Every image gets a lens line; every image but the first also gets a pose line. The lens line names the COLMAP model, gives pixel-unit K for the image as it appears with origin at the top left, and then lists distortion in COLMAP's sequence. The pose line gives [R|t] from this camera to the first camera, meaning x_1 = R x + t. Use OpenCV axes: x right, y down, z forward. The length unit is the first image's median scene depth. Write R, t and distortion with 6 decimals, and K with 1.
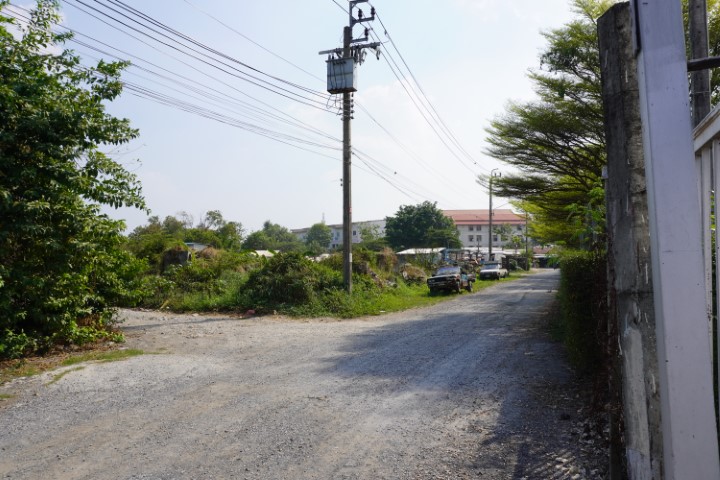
lens RADIAL K [[479.7, 0, 360.4], [0, 479.7, 243.9], [0, 0, 1]] dist [-0.045663, 0.025977]
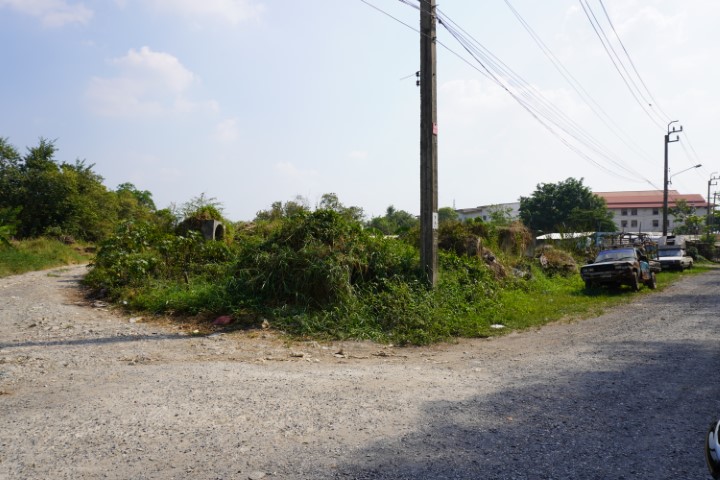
lens RADIAL K [[479.7, 0, 360.4], [0, 479.7, 243.9], [0, 0, 1]] dist [-0.045663, 0.025977]
pose [[0.962945, 0.005458, -0.269642, 0.025492], [0.000768, 0.999736, 0.022981, 0.025140], [0.269697, -0.022337, 0.962686, 0.285052]]
